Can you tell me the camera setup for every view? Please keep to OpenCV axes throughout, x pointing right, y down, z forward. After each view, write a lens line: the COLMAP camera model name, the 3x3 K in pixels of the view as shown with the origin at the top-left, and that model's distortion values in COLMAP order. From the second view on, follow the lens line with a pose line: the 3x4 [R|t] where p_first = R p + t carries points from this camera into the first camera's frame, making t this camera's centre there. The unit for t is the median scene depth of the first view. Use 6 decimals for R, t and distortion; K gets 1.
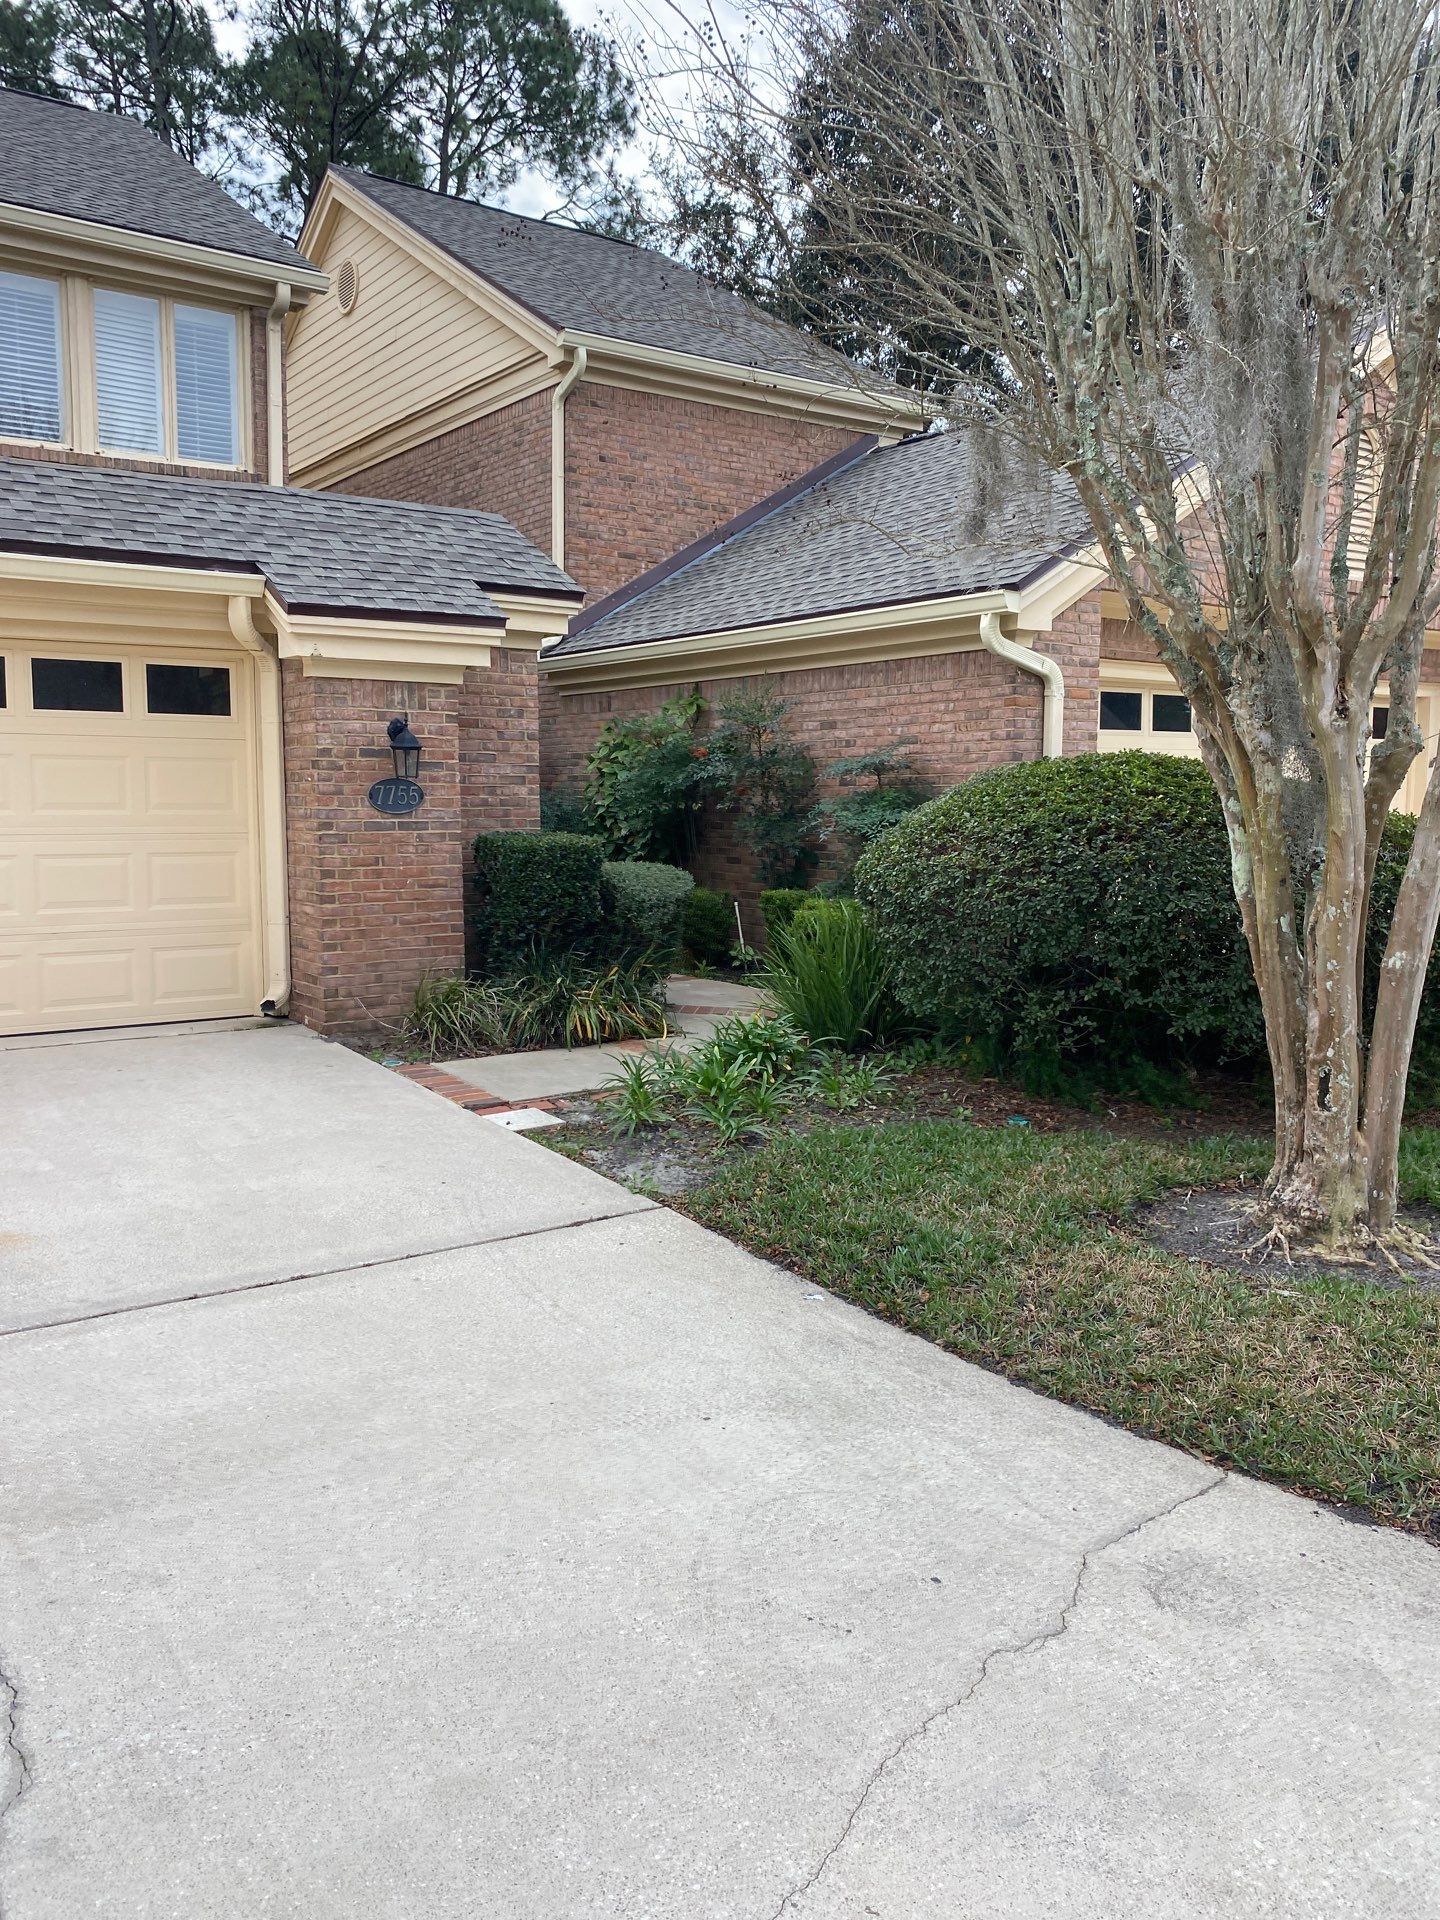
lens RADIAL K [[1453.4, 0, 723.9], [0, 1453.4, 953.5], [0, 0, 1]] dist [0.023214, -0.030354]
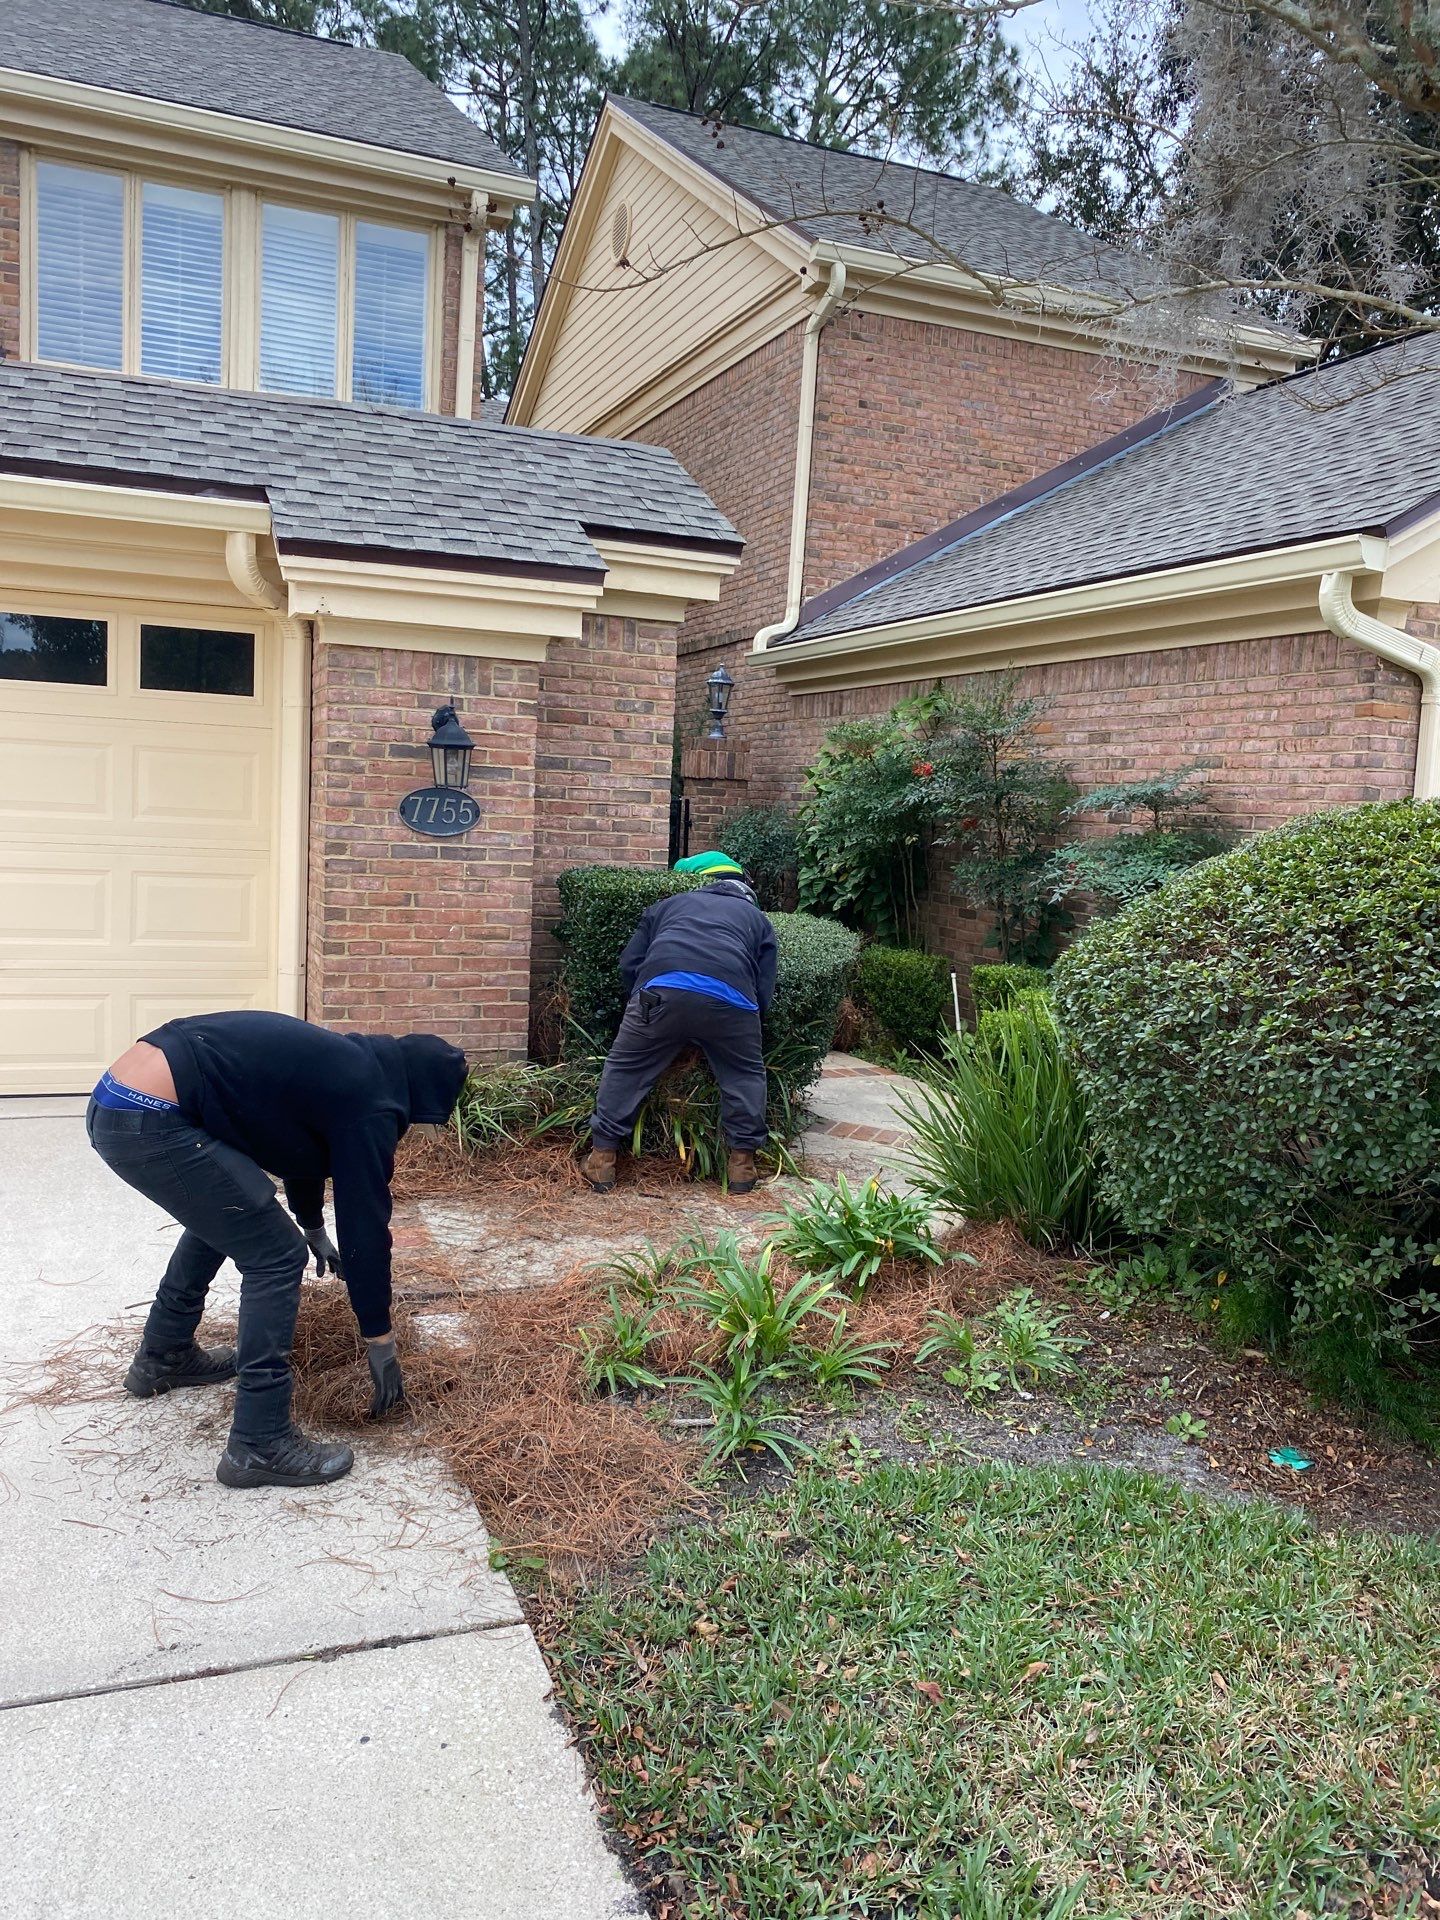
lens RADIAL K [[1453.4, 0, 724.4], [0, 1453.4, 945.2], [0, 0, 1]] dist [0.023214, -0.030354]
pose [[0.968736, 0.068290, -0.238509, 0.073138], [-0.071784, 0.997402, -0.005982, -0.038293], [0.237481, 0.022916, 0.971122, 0.265354]]
